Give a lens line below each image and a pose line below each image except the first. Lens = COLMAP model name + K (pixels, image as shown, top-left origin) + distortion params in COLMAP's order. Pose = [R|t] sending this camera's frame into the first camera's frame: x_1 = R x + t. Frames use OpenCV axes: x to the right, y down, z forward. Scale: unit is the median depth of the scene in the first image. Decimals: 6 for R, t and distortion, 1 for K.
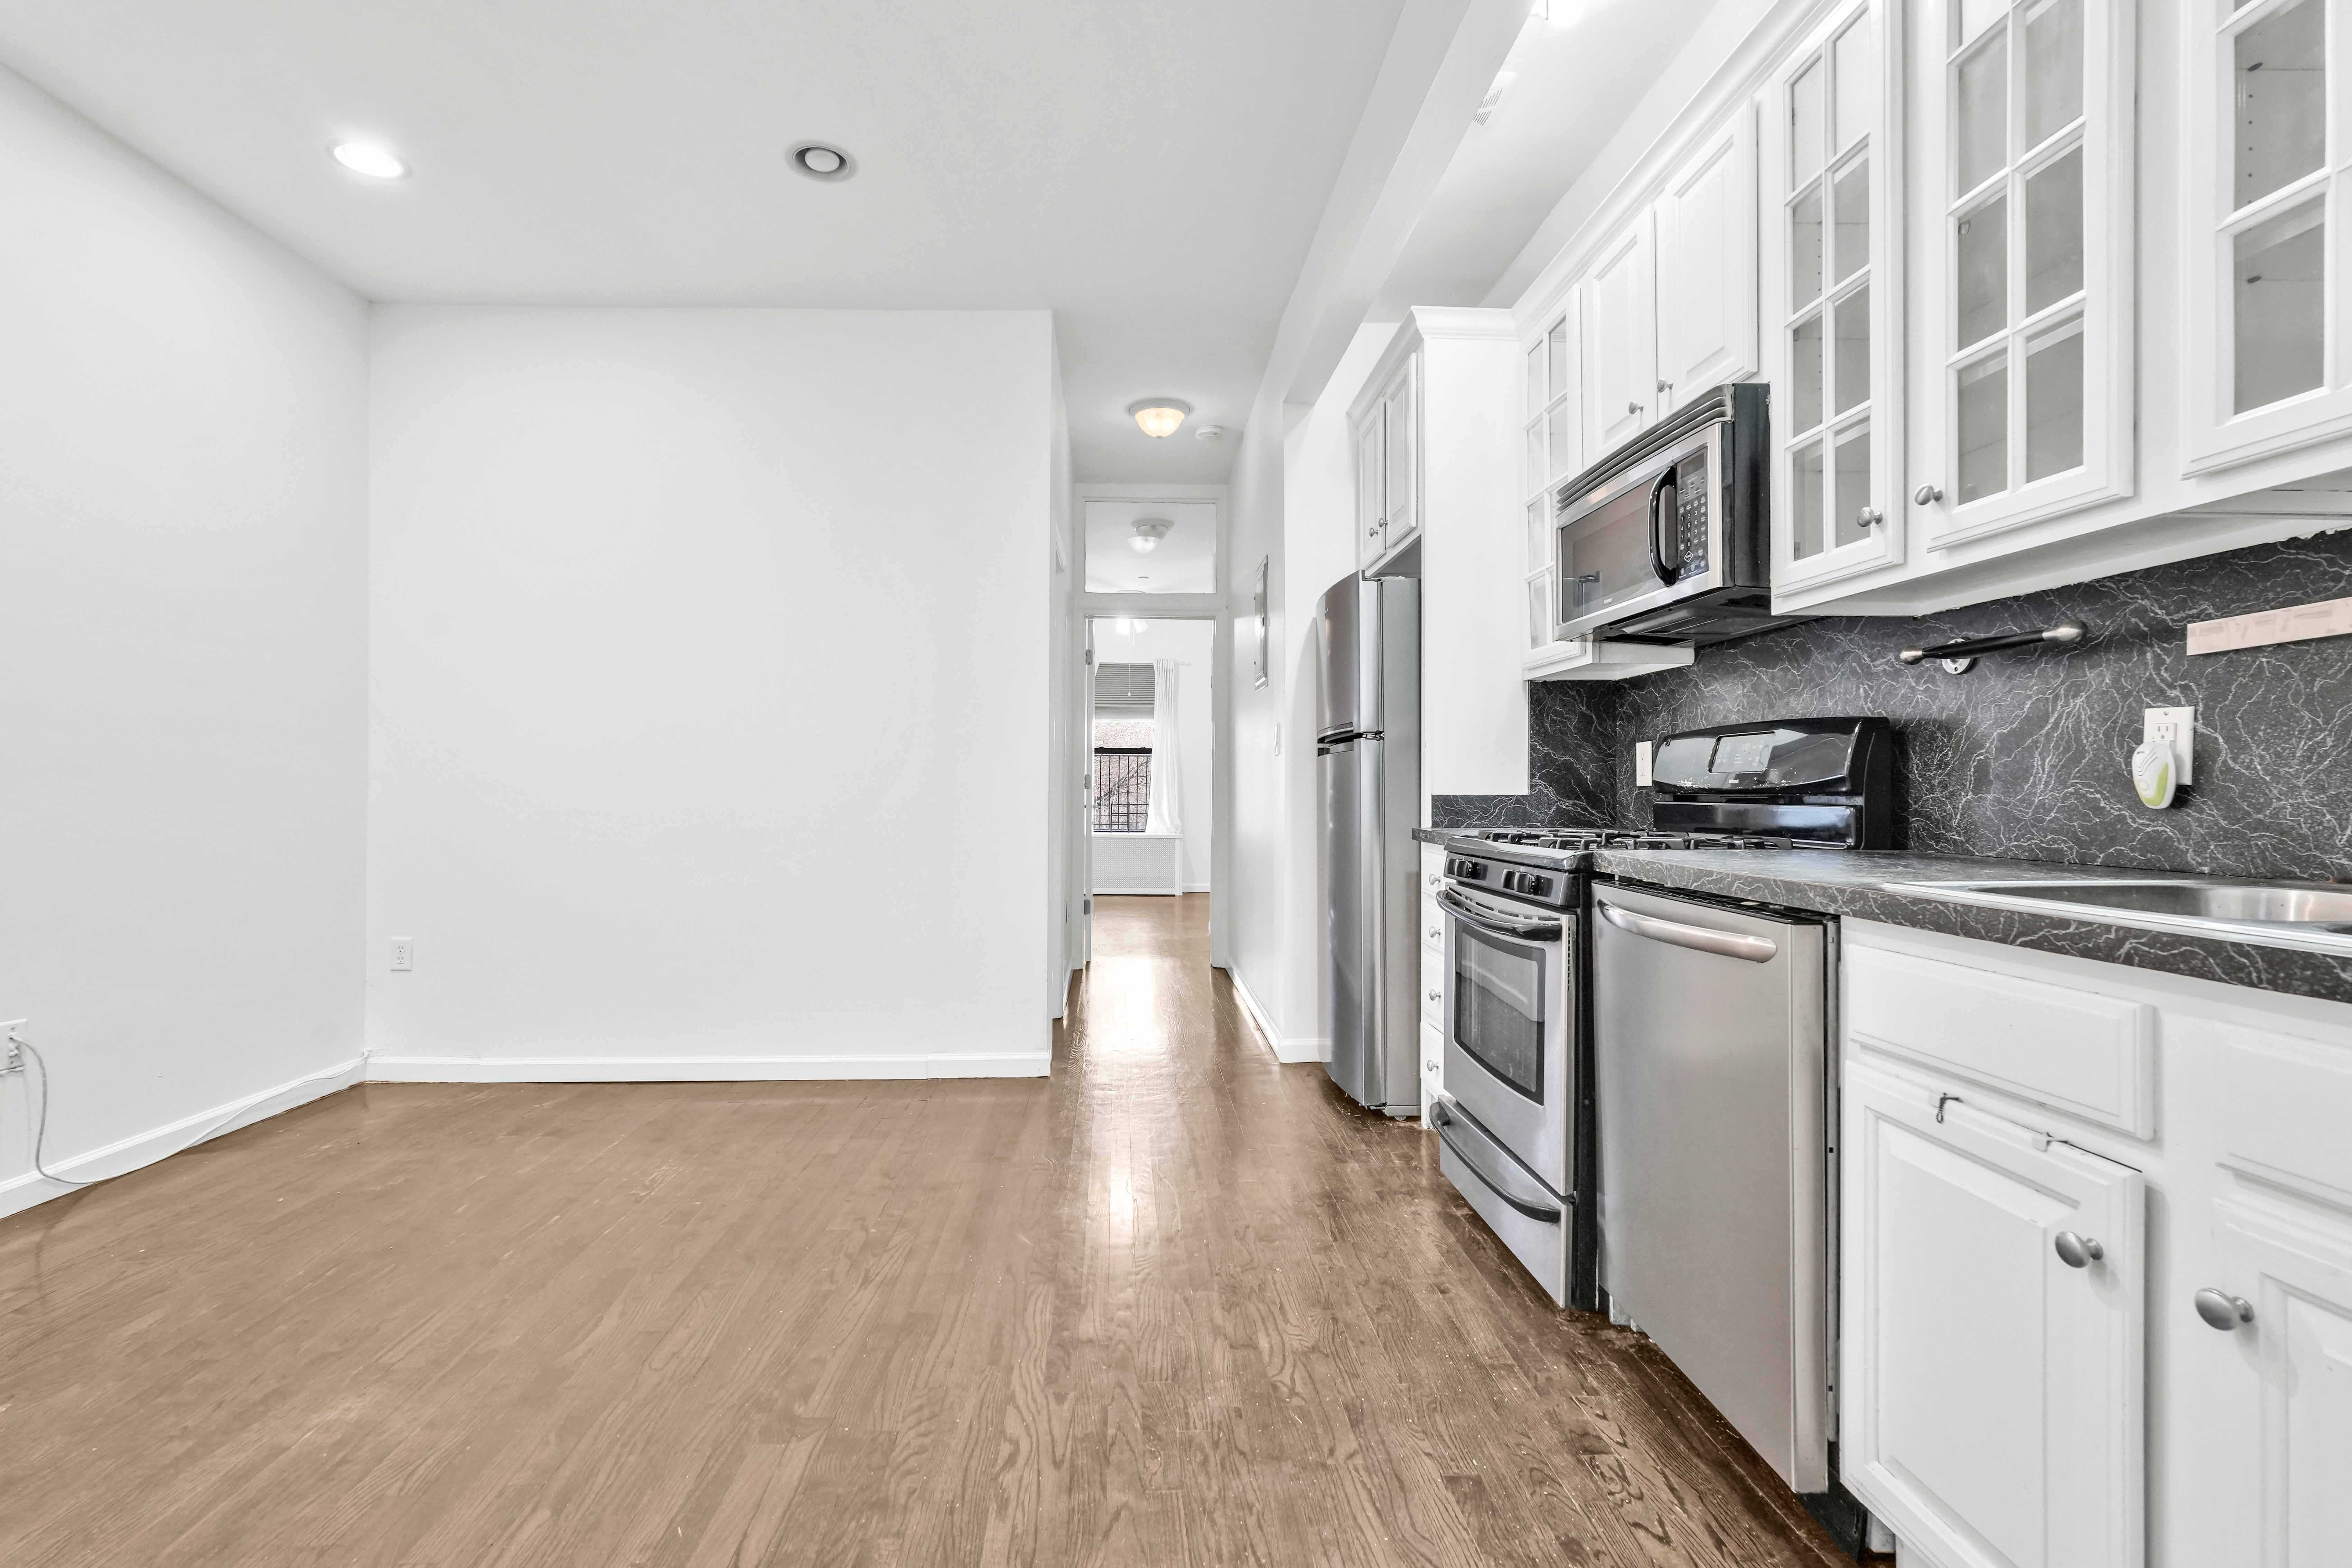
lens RADIAL K [[1167.3, 0, 1176.0], [0, 1167.3, 784.0], [0, 0, 1]] dist [0.000811, 0.000085]
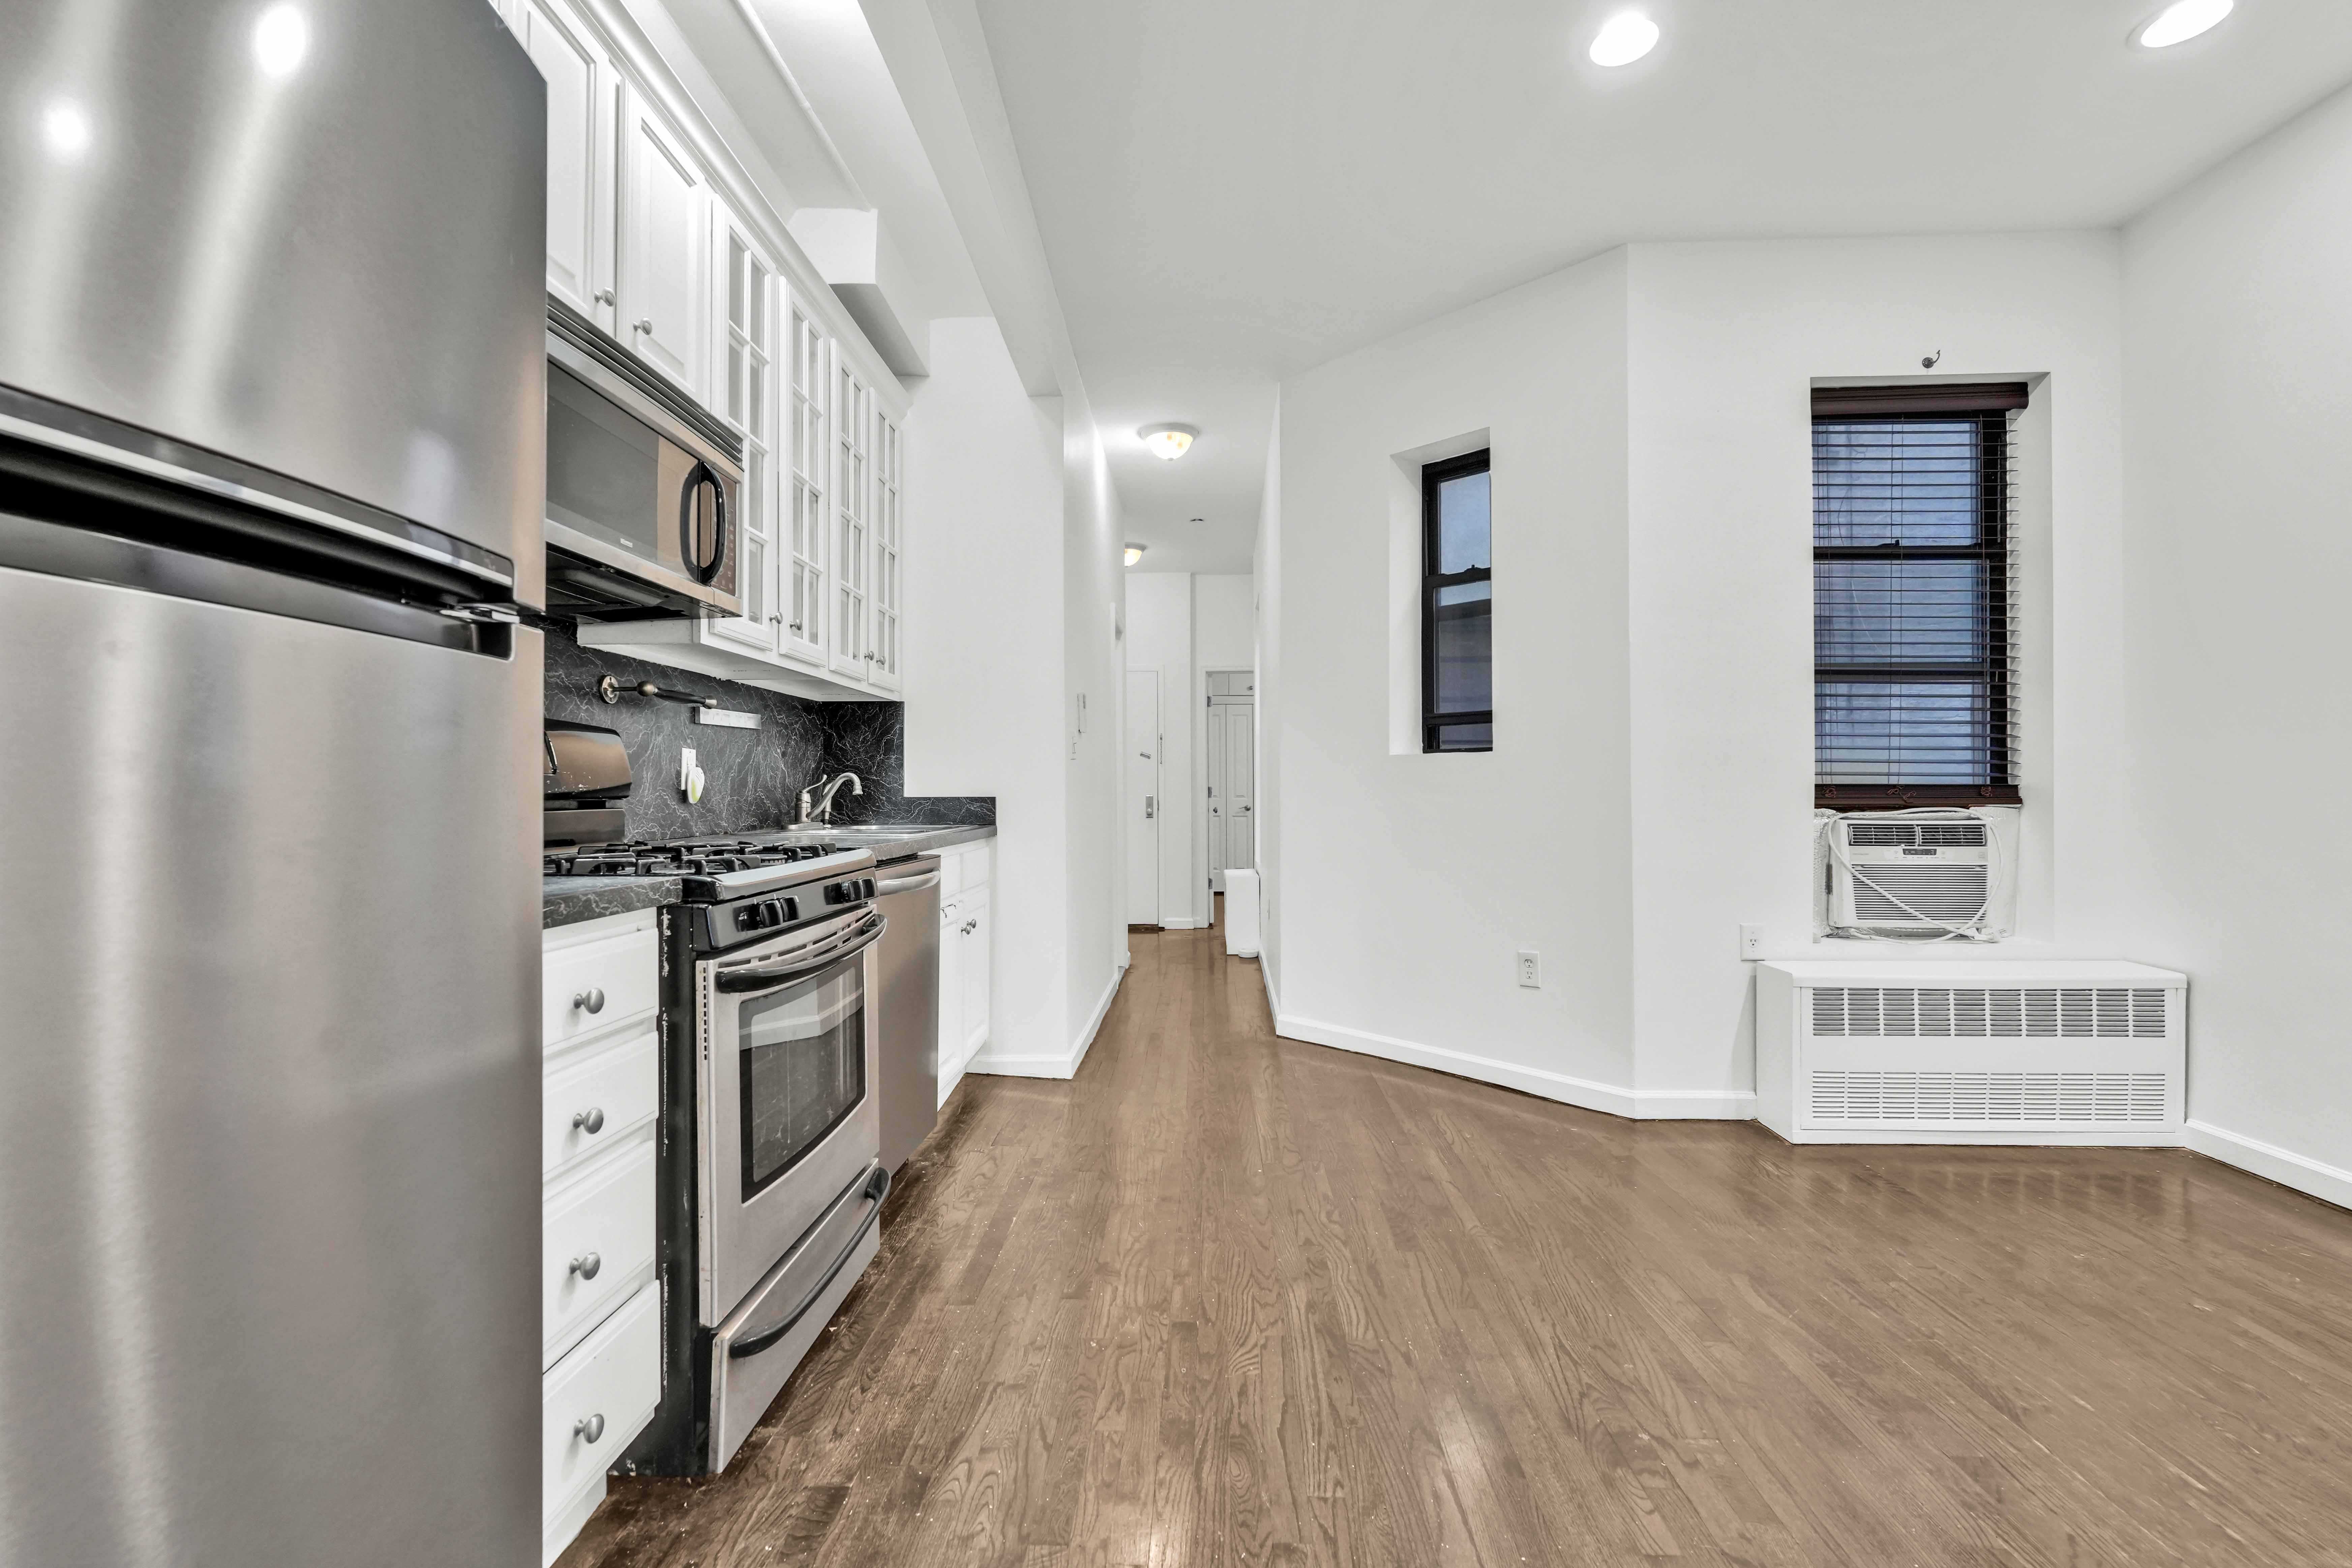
lens RADIAL K [[1020.8, 0, 1176.0], [0, 1020.8, 784.0], [0, 0, 1]] dist [-0.000603, -0.000133]
pose [[-0.996046, -0.000068, 0.088845, -0.046739], [-0.001136, 0.999928, -0.011971, 0.006838], [-0.088837, -0.012025, -0.995974, 2.016715]]
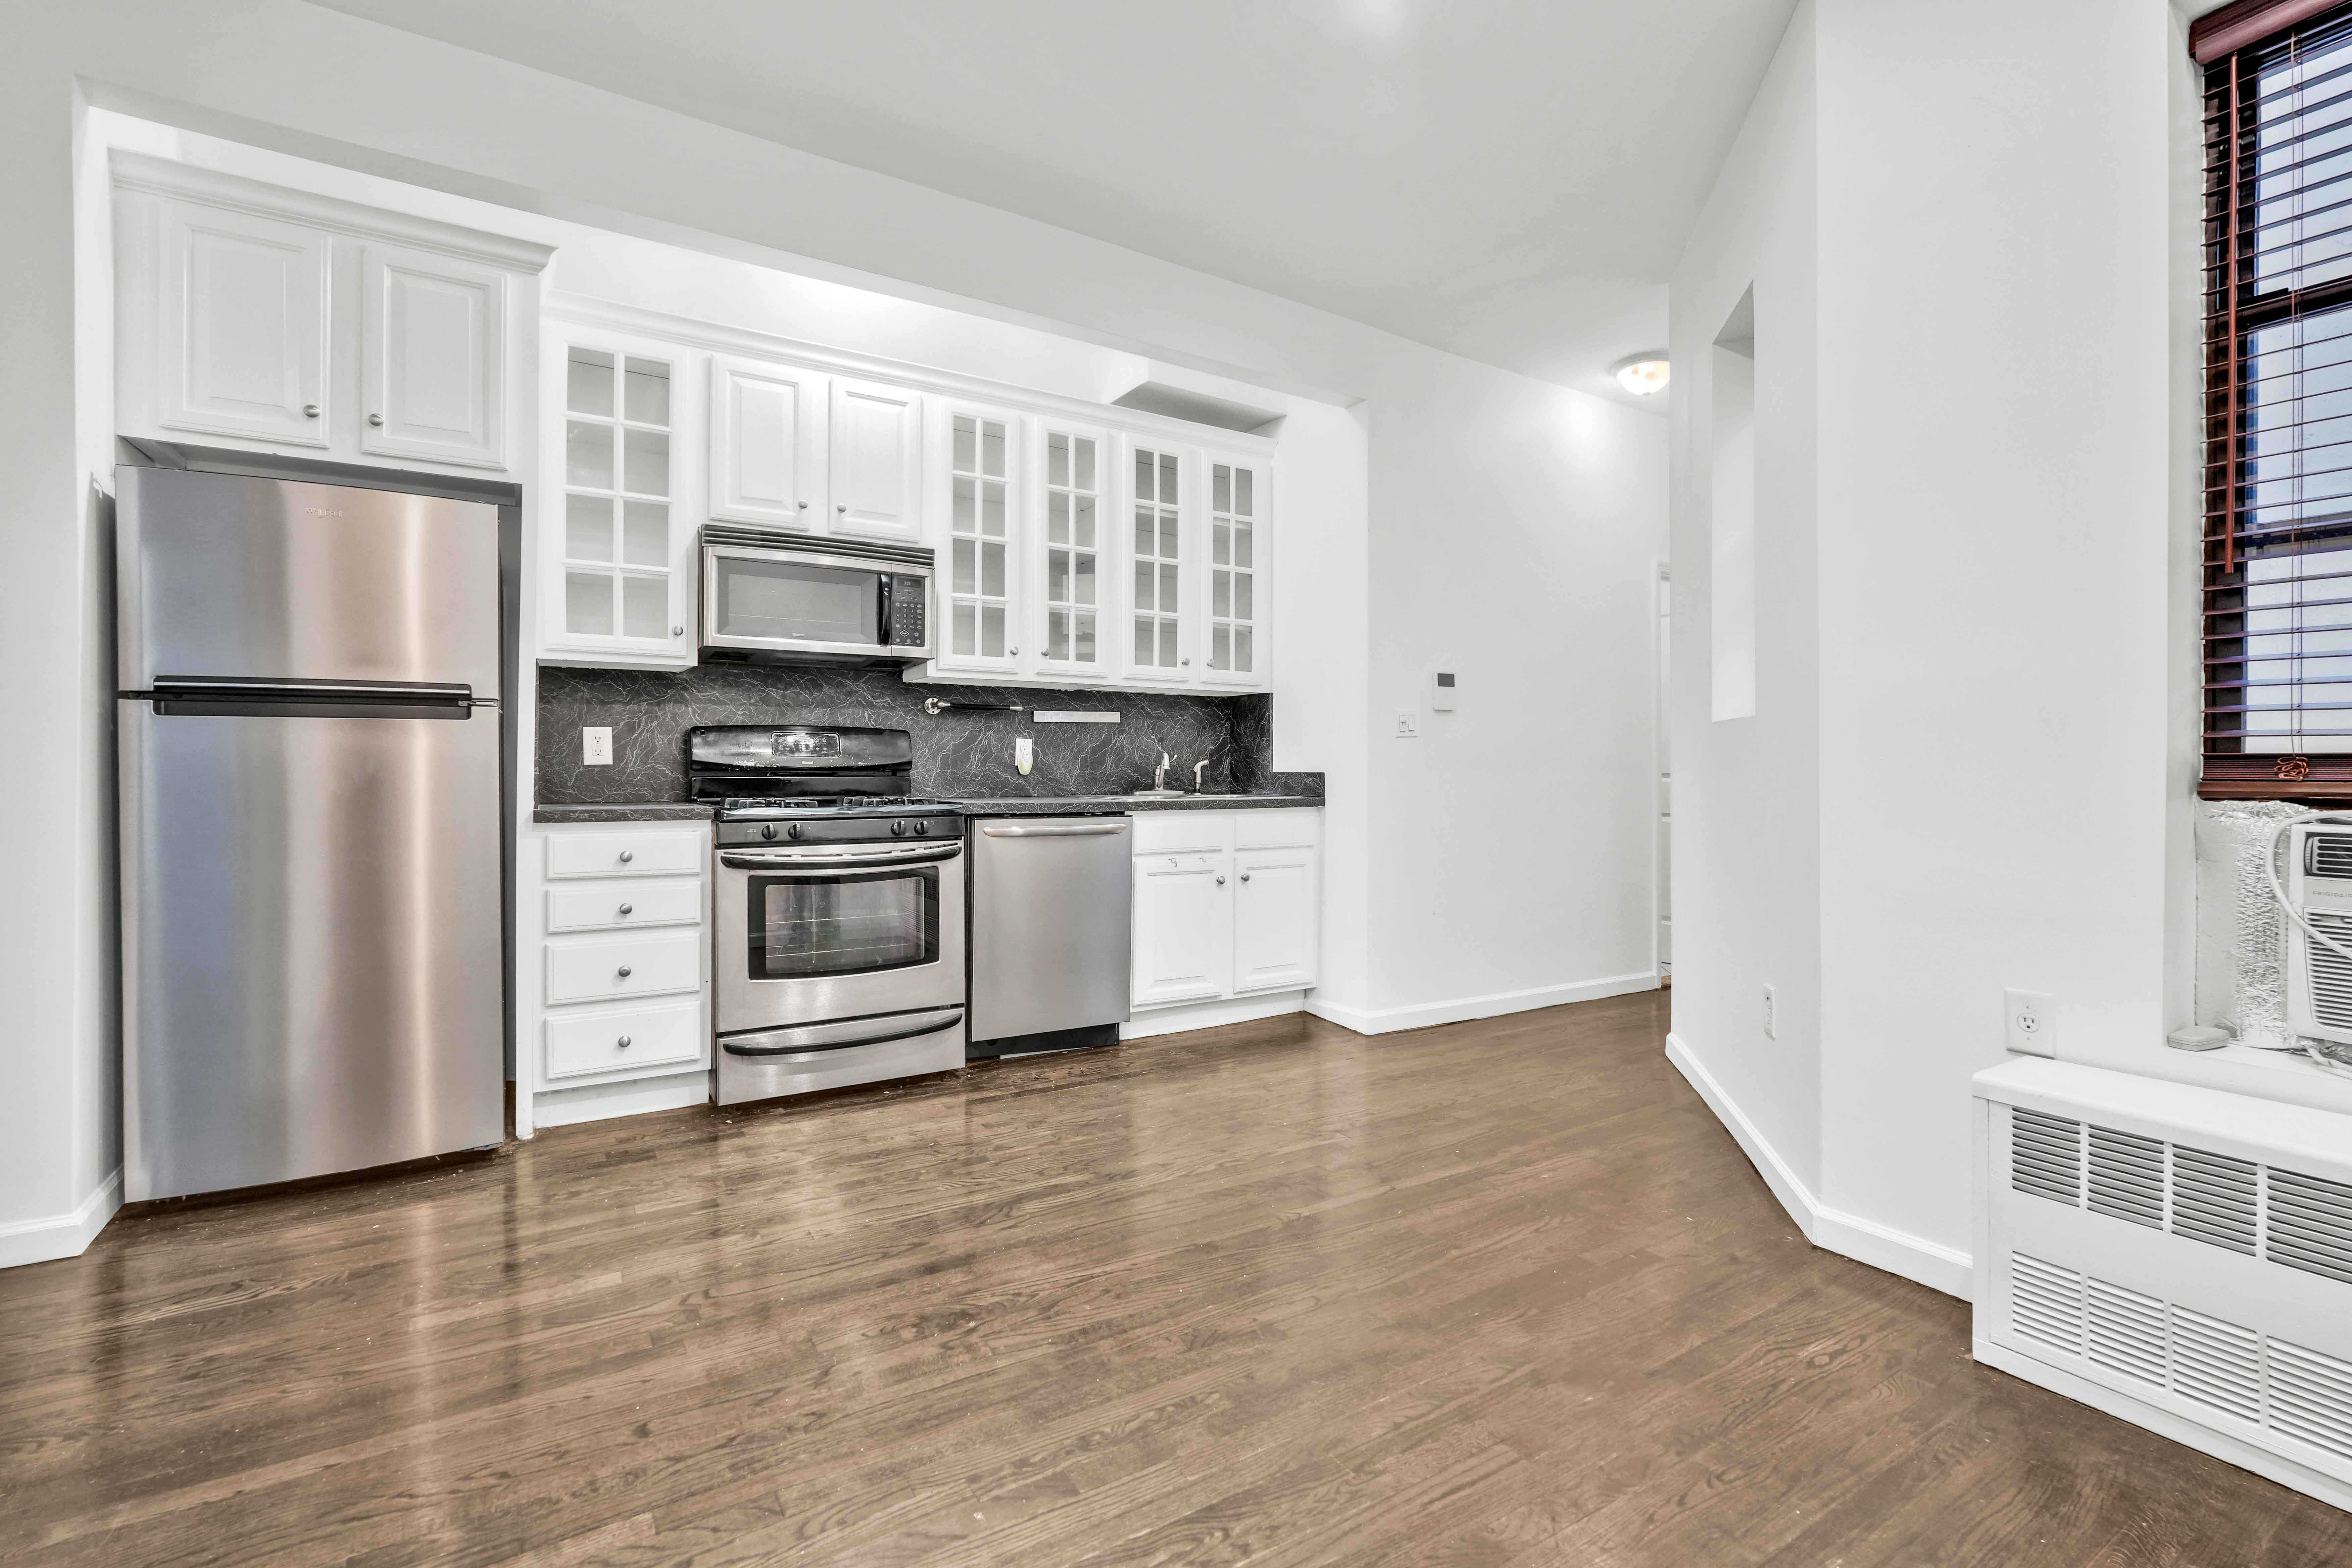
lens RADIAL K [[1001.7, 0, 1176.0], [0, 1001.7, 784.0], [0, 0, 1]] dist [-0.000448, 0.000082]
pose [[-0.507106, -0.014864, 0.861756, -1.129149], [-0.007119, 0.999889, 0.013058, 0.007084], [-0.861854, 0.000487, -0.507155, 1.518167]]
